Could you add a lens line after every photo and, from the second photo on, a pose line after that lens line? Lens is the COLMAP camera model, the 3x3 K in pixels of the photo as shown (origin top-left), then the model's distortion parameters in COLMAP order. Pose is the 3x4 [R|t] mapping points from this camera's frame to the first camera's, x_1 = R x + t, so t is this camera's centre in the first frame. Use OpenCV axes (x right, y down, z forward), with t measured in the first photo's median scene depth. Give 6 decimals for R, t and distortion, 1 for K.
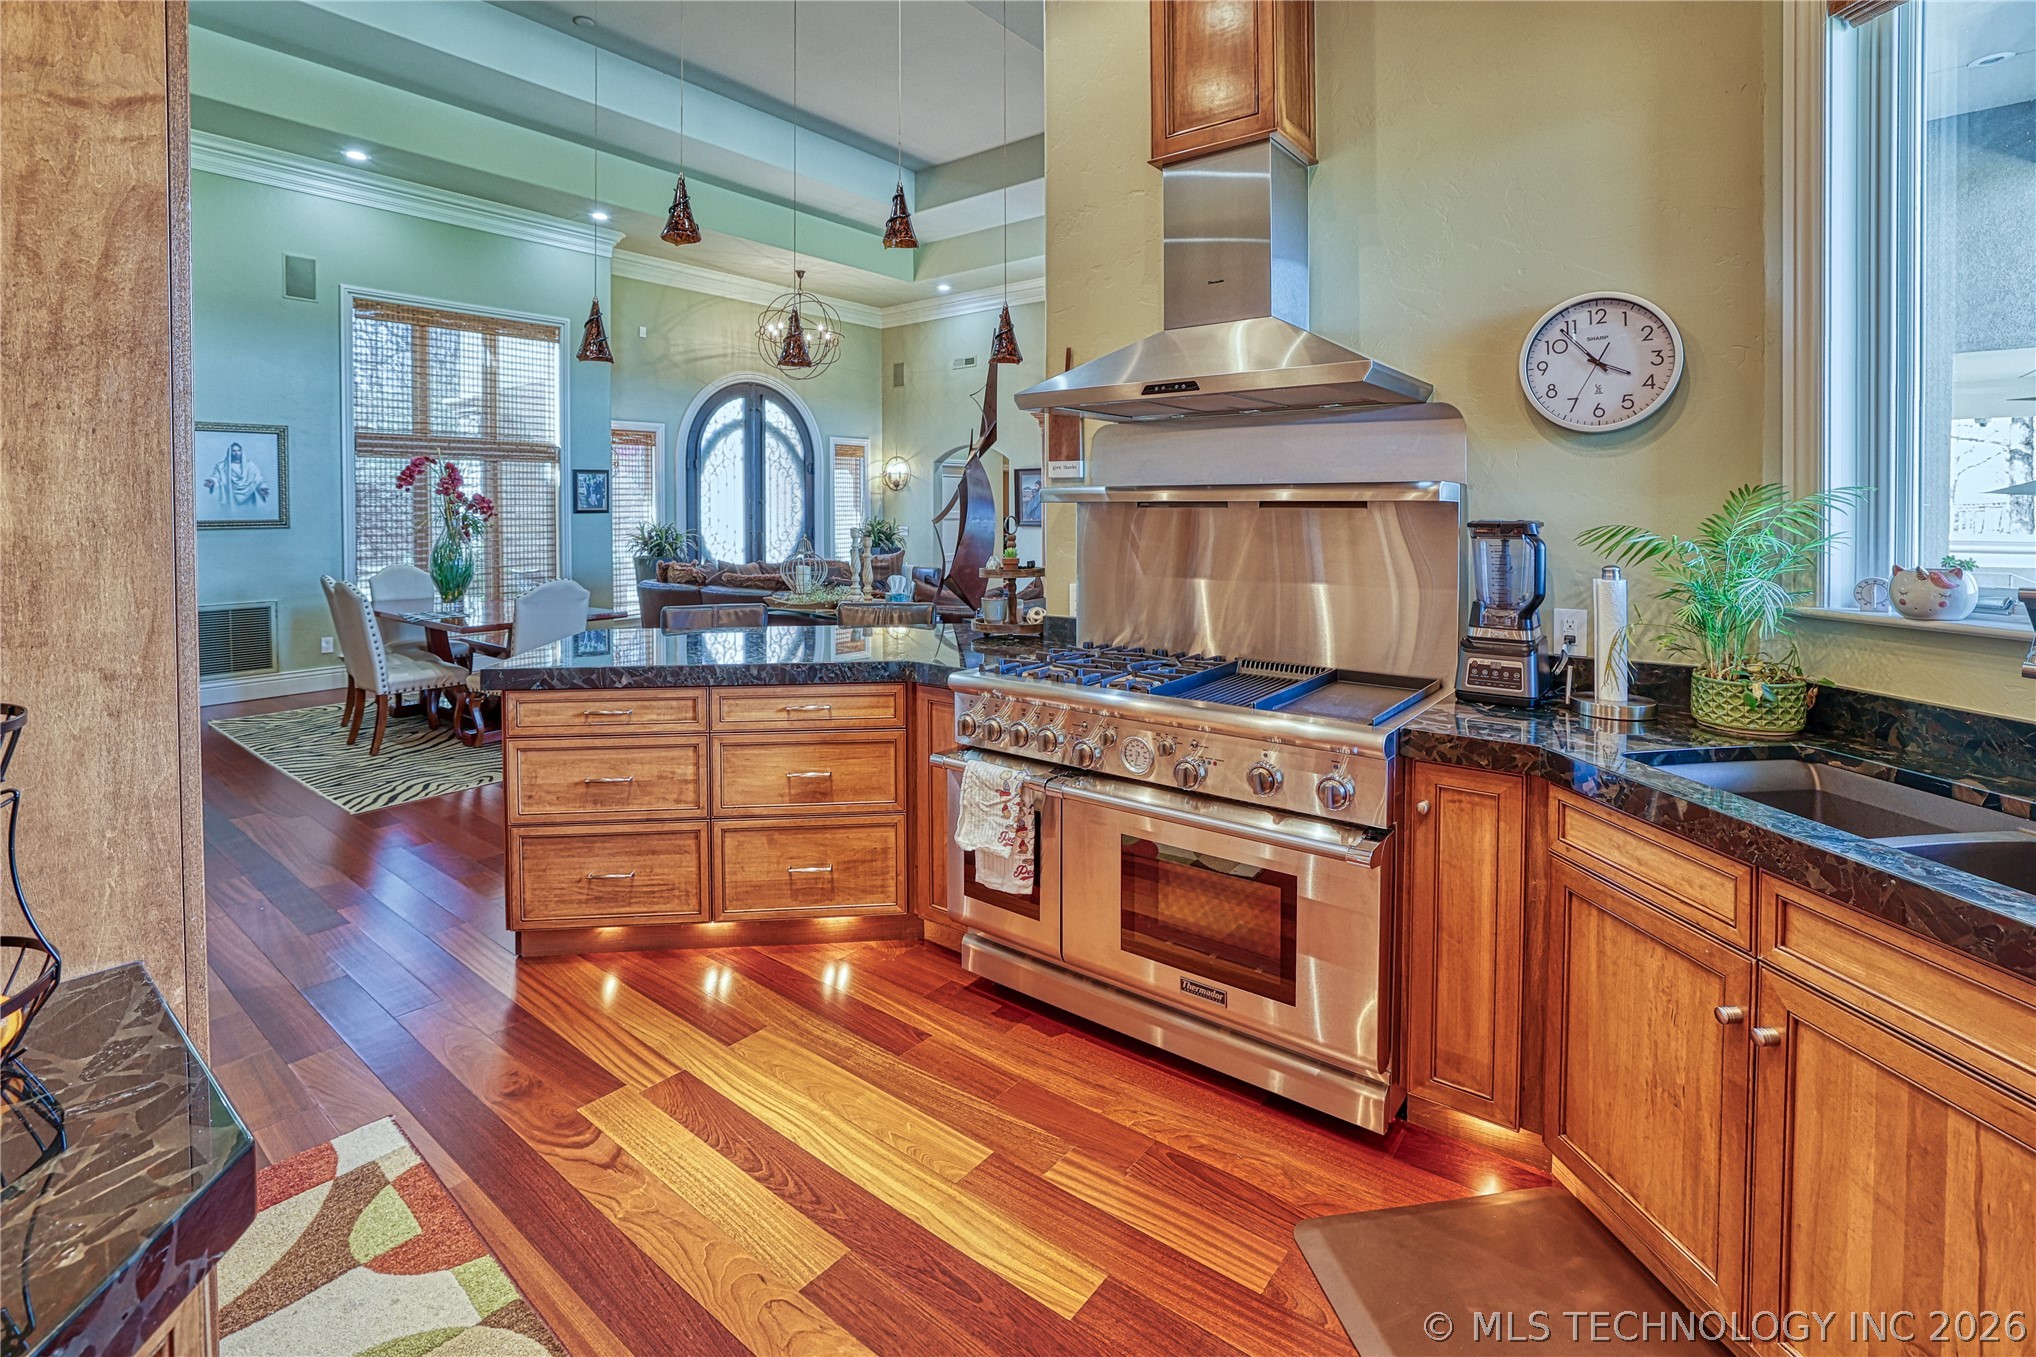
lens RADIAL K [[970.5, 0, 1062.8], [0, 970.5, 489.5], [0, 0, 1]] dist [-0.026860, 0.001421]
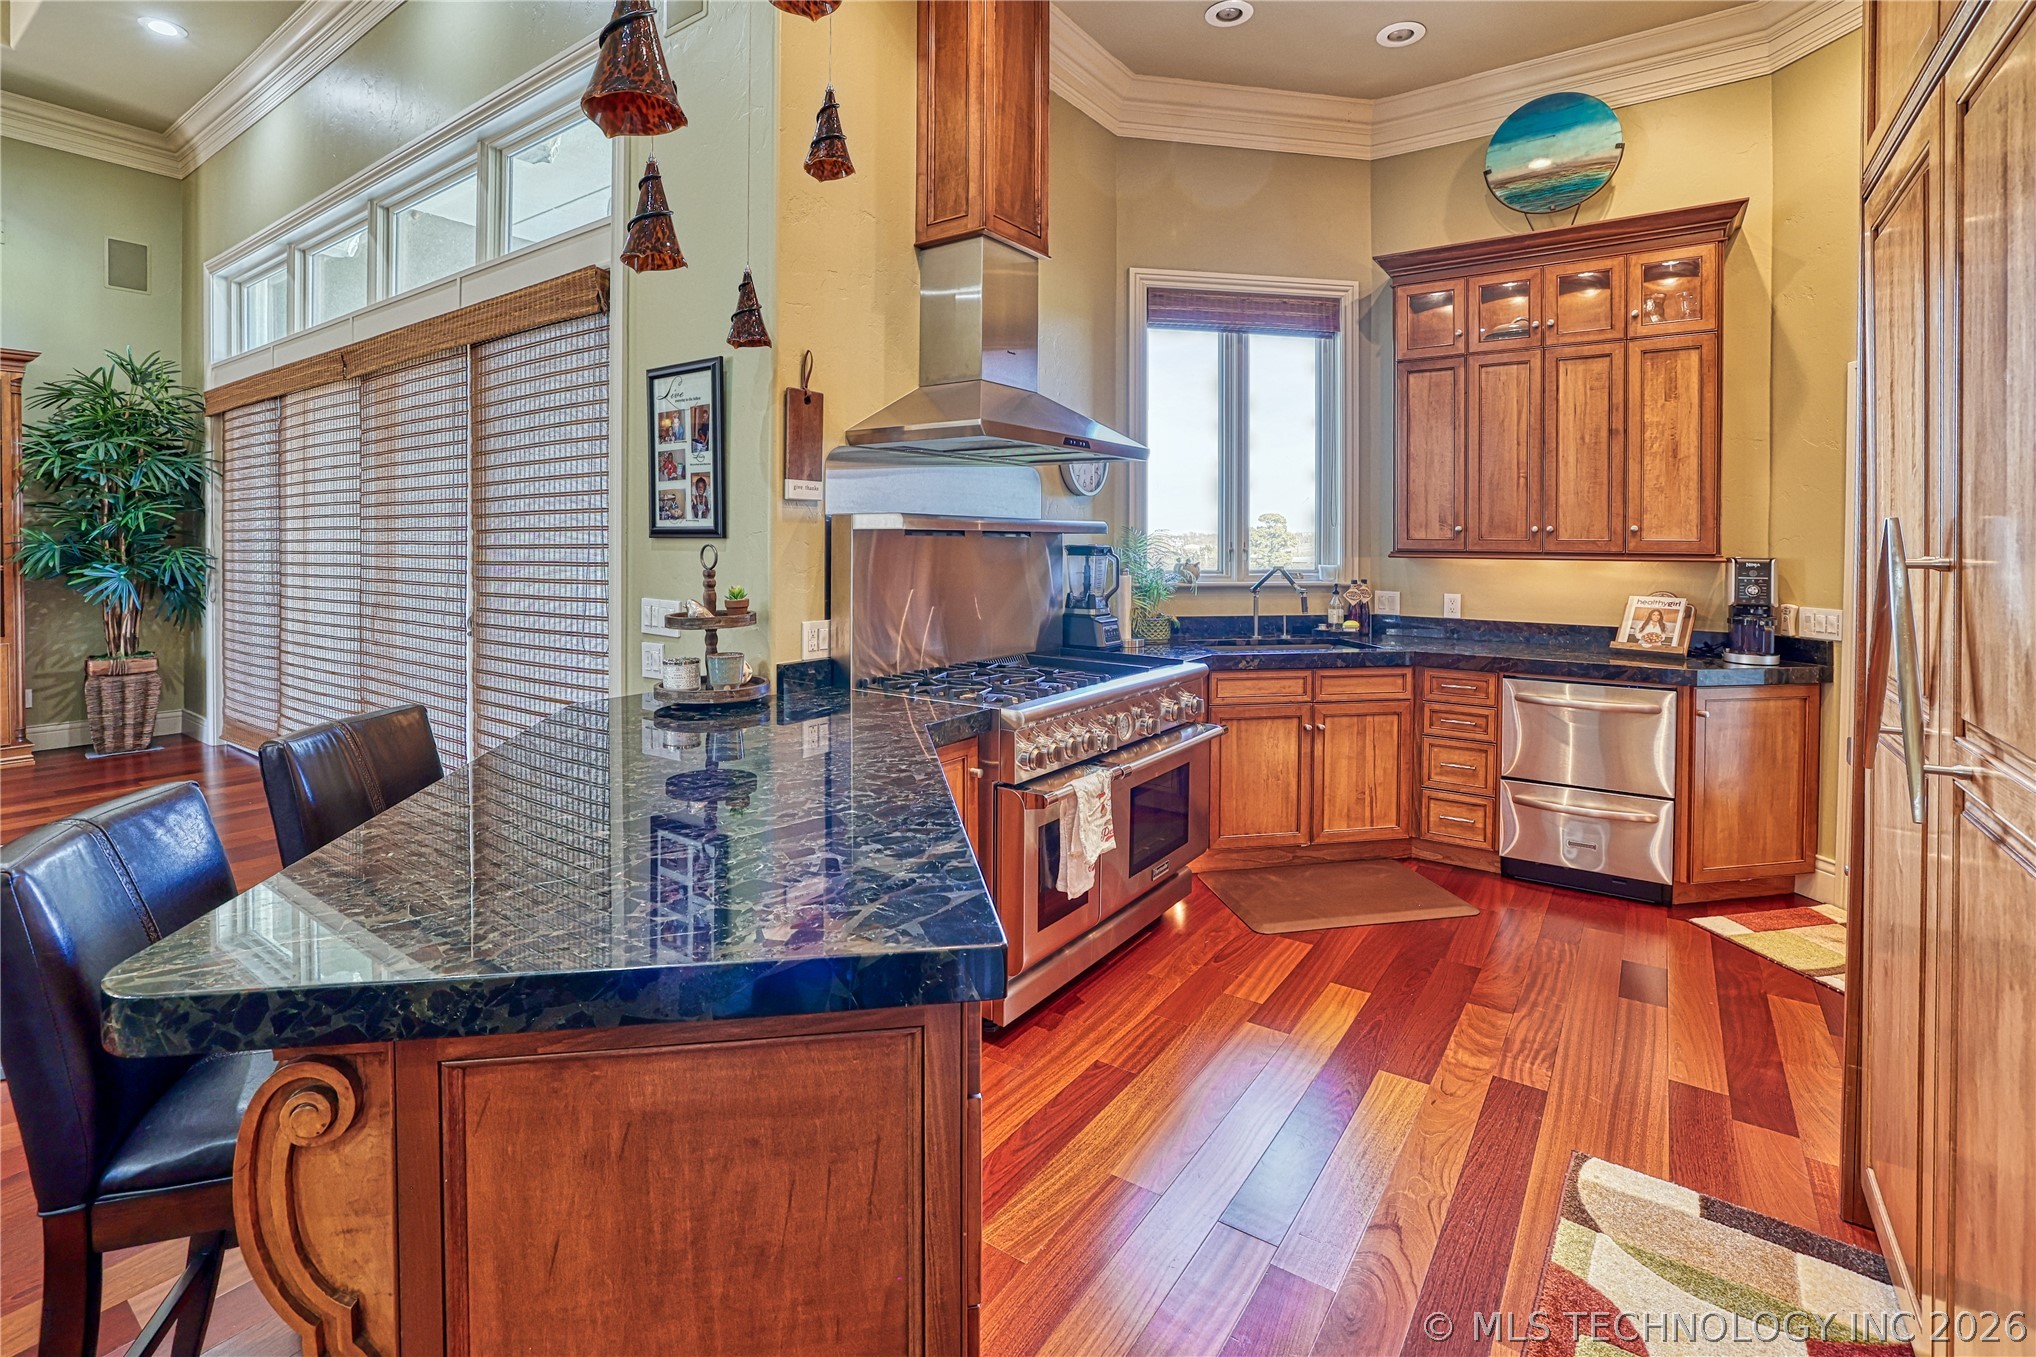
lens RADIAL K [[916.0, 0, 985.8], [0, 916.0, 538.3], [0, 0, 1]] dist [-0.043113, 0.012267]
pose [[-0.021004, 0.002667, 0.999776, -0.268221], [-0.026263, 0.999650, -0.003218, 0.006562], [-0.999434, -0.026325, -0.020926, 0.284663]]
